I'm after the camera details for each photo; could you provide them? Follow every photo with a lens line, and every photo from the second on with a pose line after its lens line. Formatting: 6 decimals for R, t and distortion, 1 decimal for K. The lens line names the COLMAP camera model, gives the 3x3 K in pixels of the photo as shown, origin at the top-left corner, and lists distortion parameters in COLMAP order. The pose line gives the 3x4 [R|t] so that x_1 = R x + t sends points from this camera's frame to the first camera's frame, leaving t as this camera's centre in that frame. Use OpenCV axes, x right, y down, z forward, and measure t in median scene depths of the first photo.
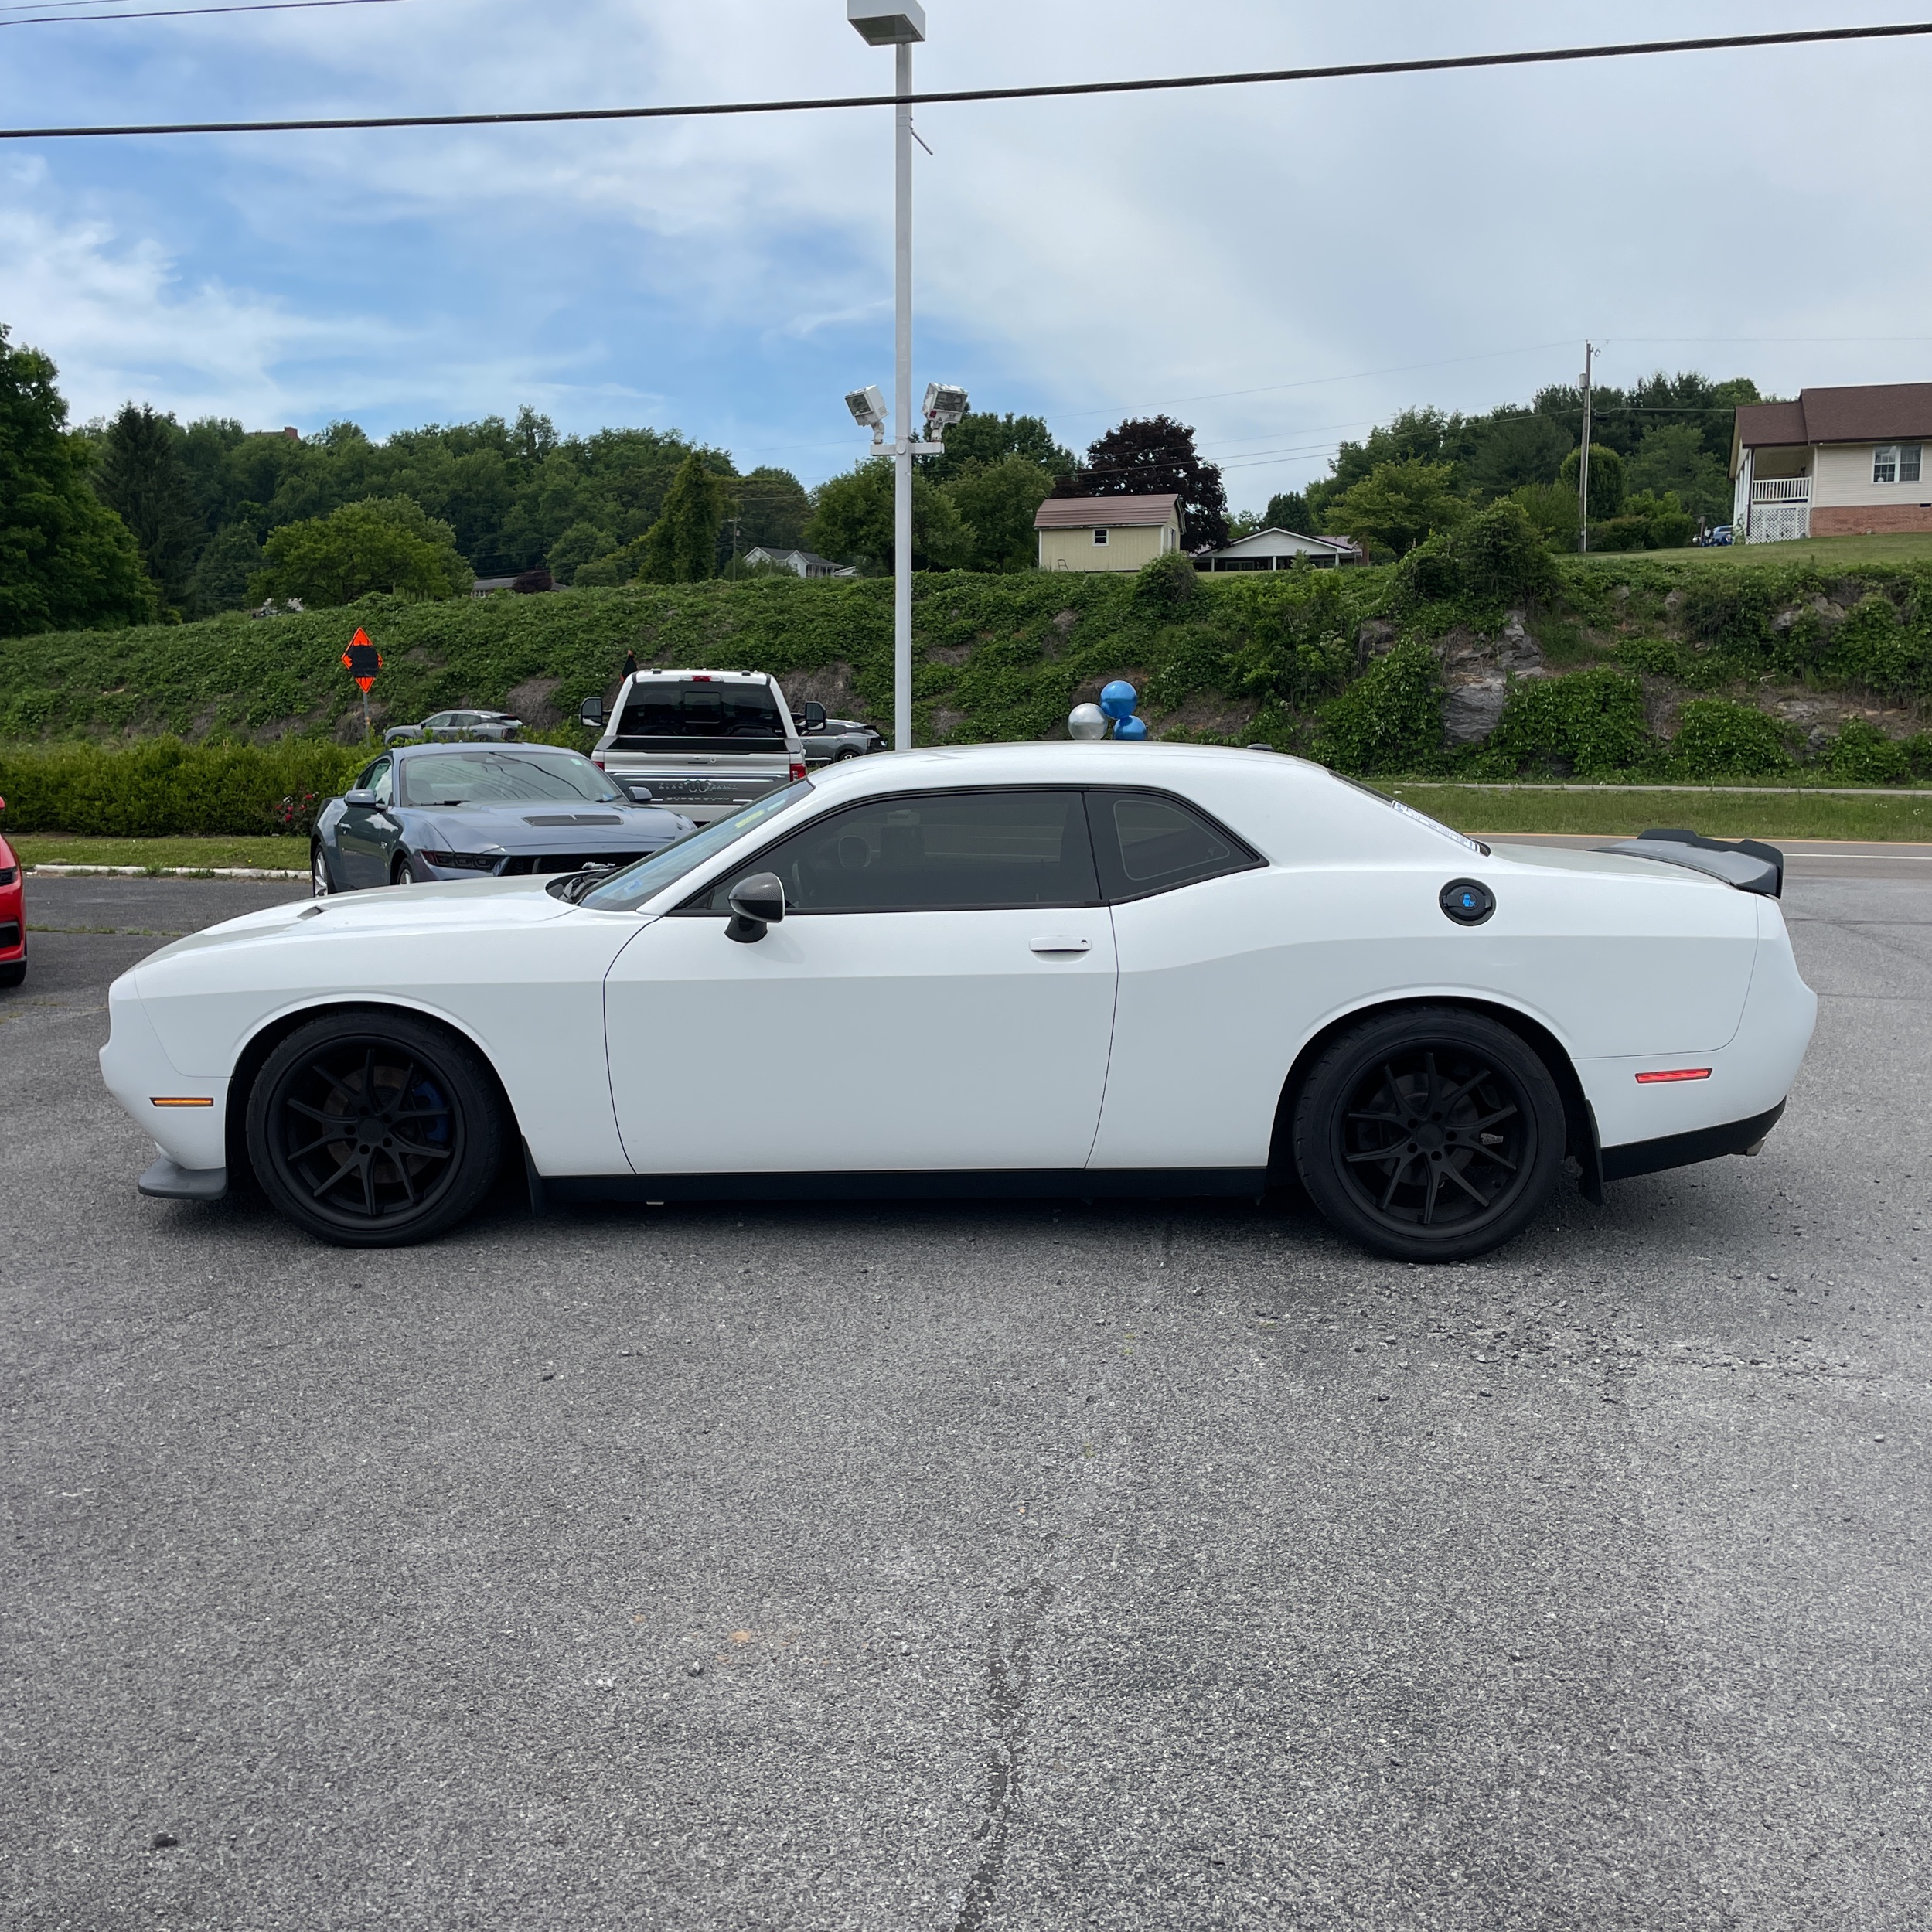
lens RADIAL K [[1944.9, 0, 961.8], [0, 1944.9, 988.7], [0, 0, 1]] dist [0.097749, -0.134952]
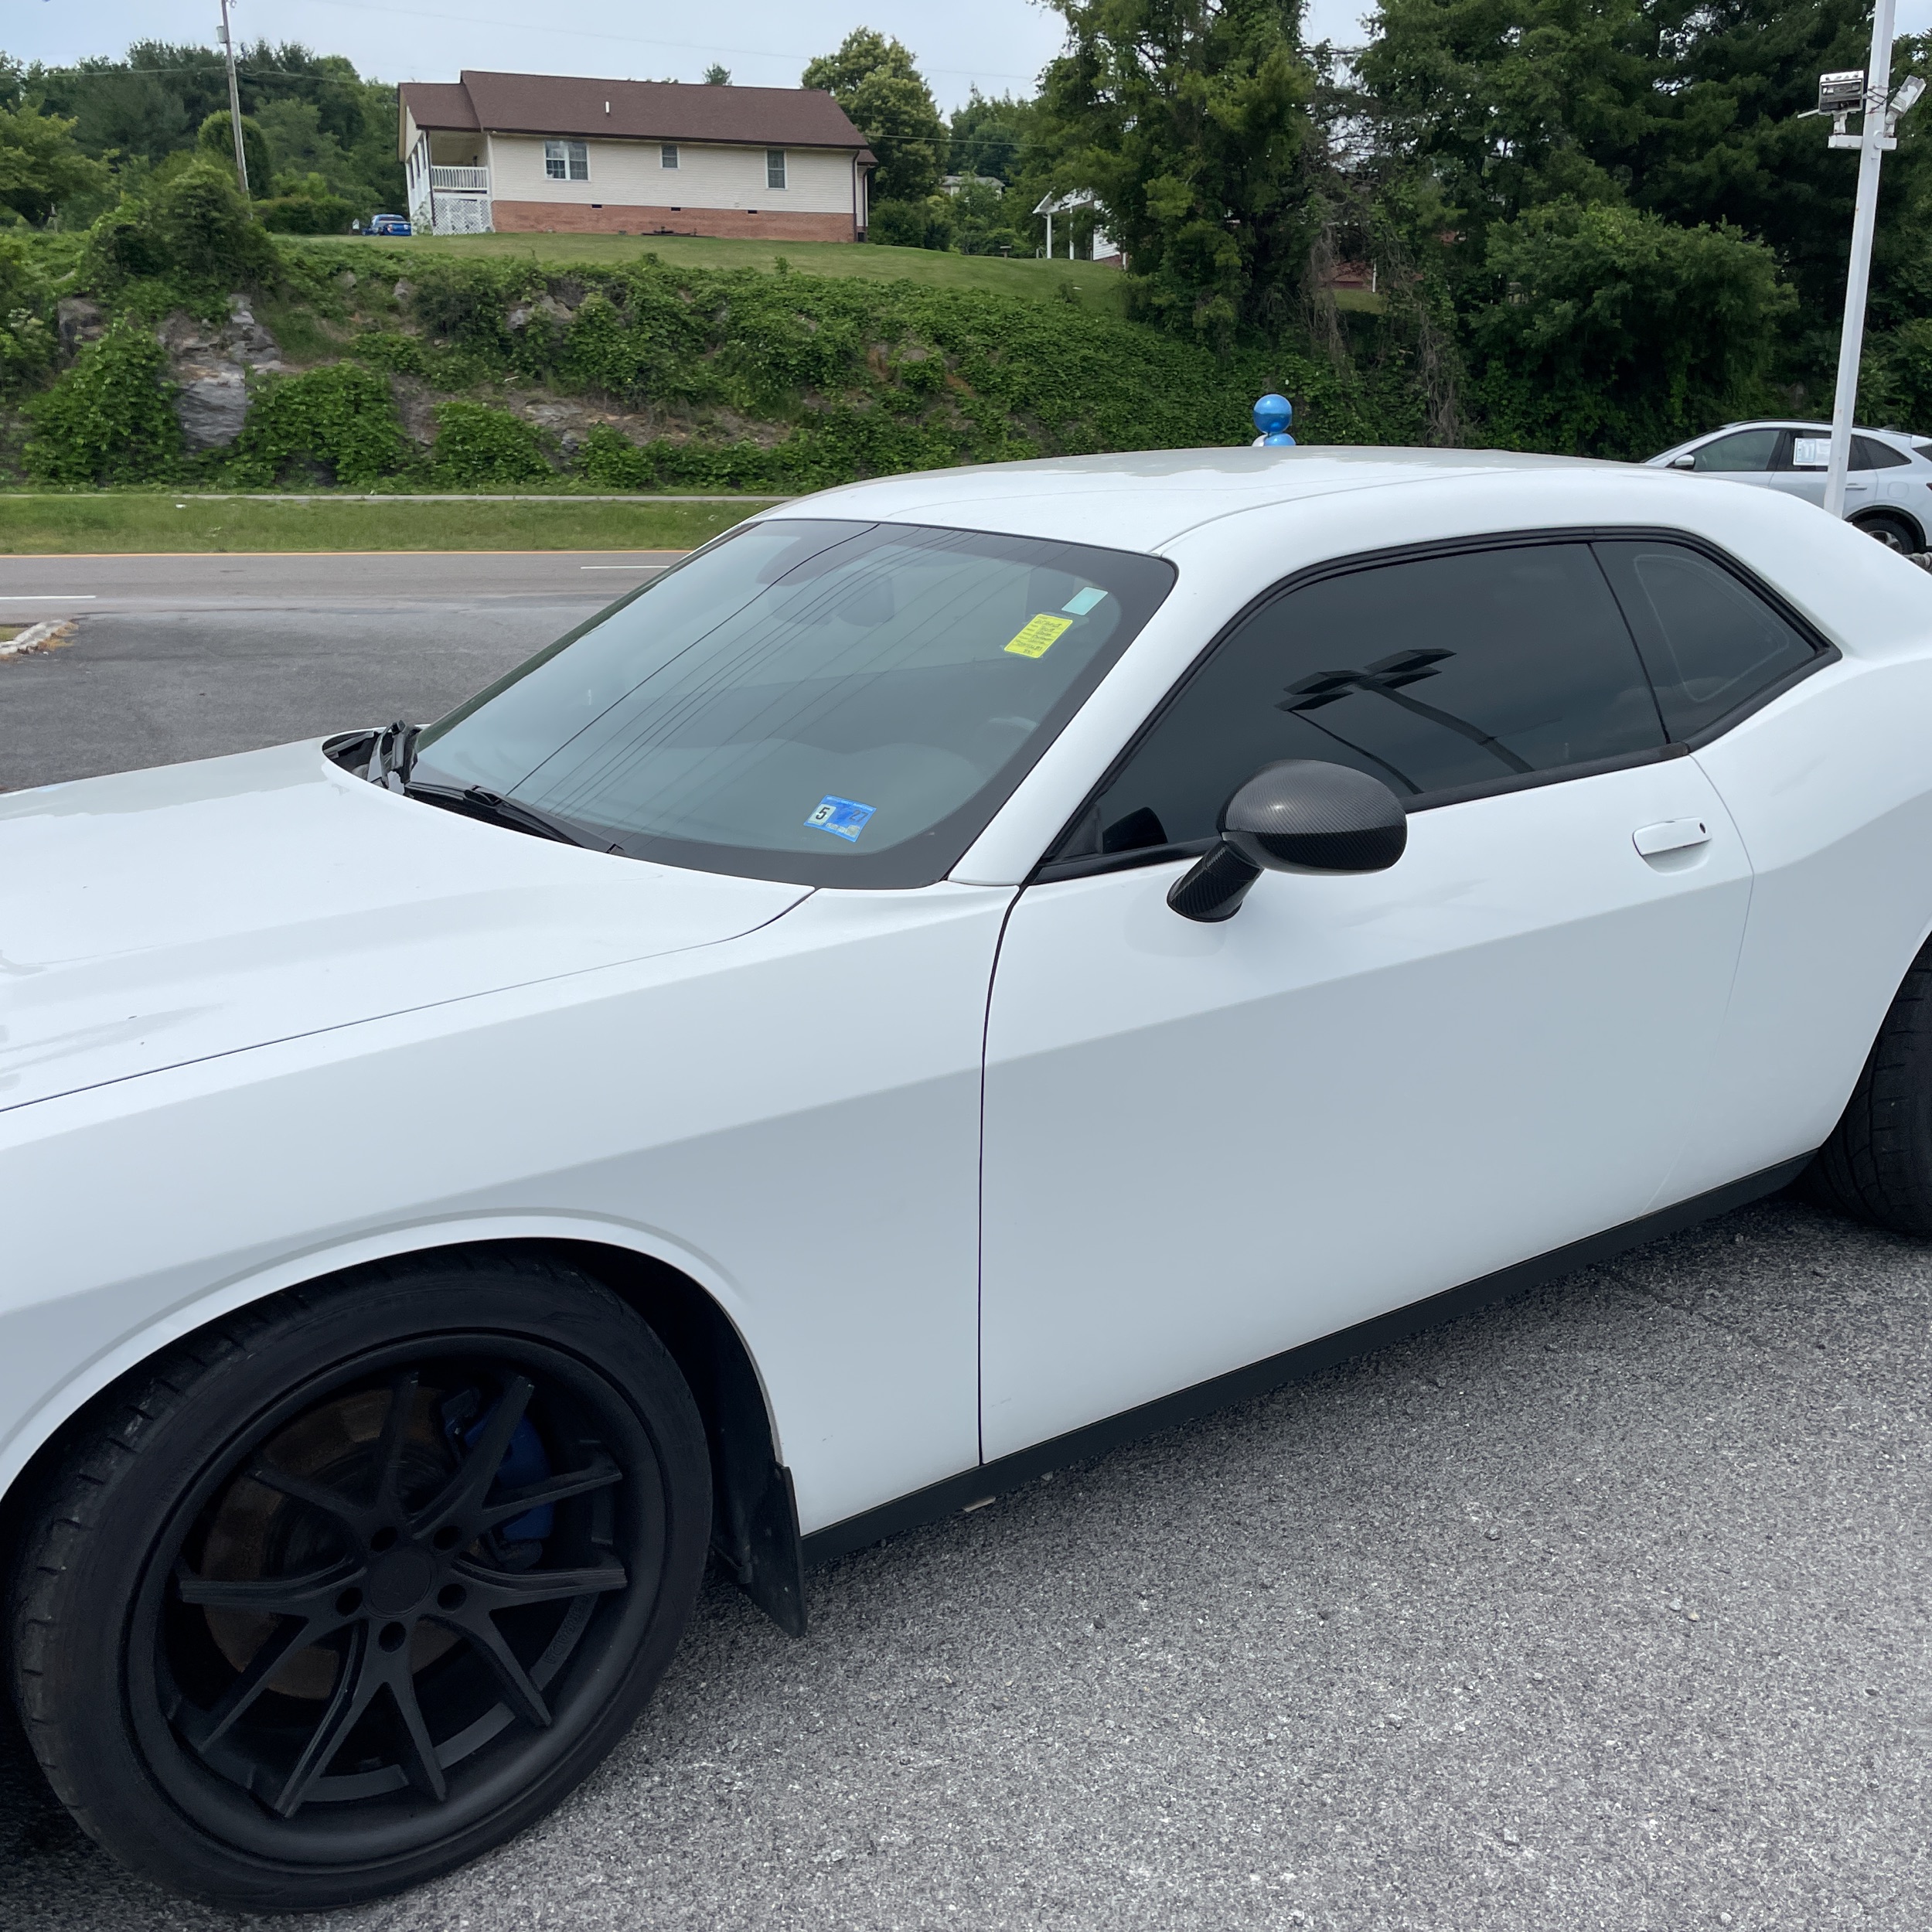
lens RADIAL K [[1942.3, 0, 957.2], [0, 1942.3, 1001.0], [0, 0, 1]] dist [0.087038, -0.111986]
pose [[0.793899, -0.173522, 0.582765, -0.033692], [0.084508, 0.980602, 0.176856, -0.007153], [-0.602149, -0.091158, 0.793163, 0.053996]]
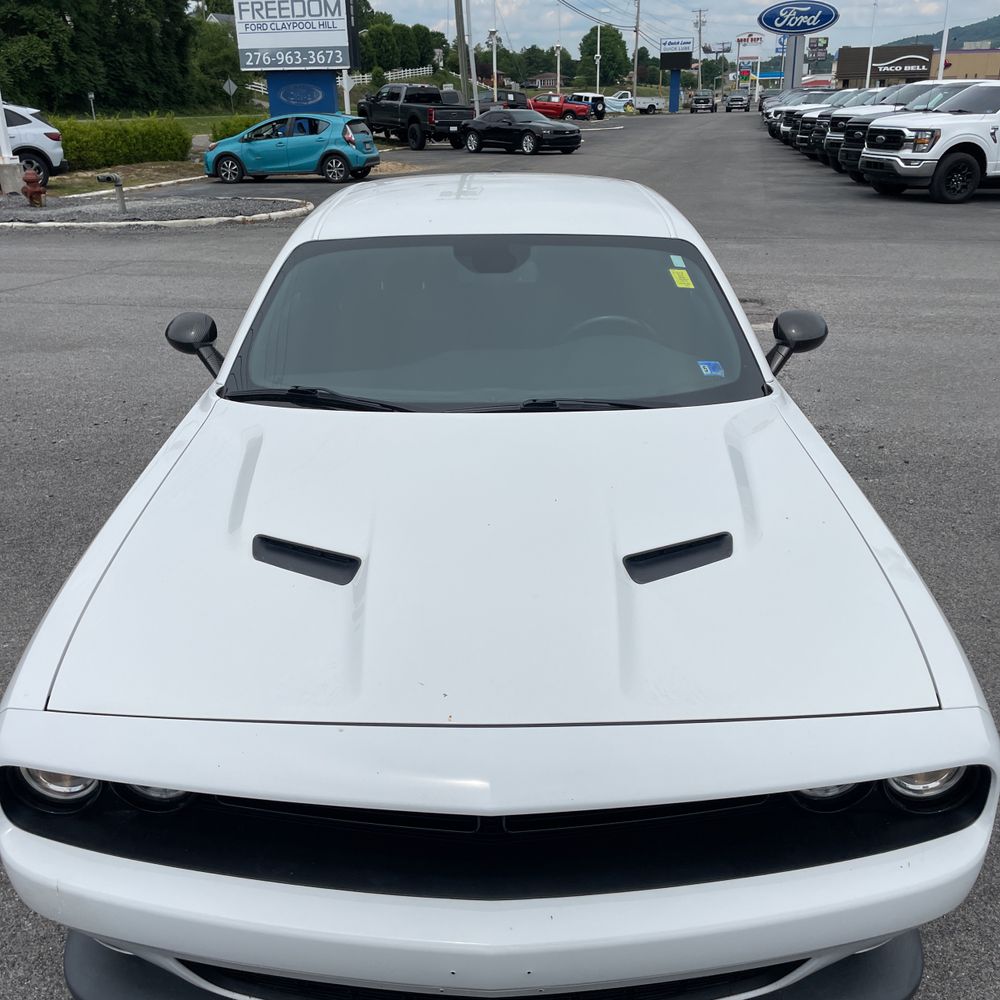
lens RADIAL K [[1006.9, 0, 499.2], [0, 1006.9, 518.4], [0, 0, 1]] dist [0.094327, -0.125665]
pose [[-0.052761, -0.391918, 0.918486, -0.055870], [0.136296, 0.908334, 0.395415, -0.016894], [-0.989262, 0.146048, 0.005492, 0.093593]]
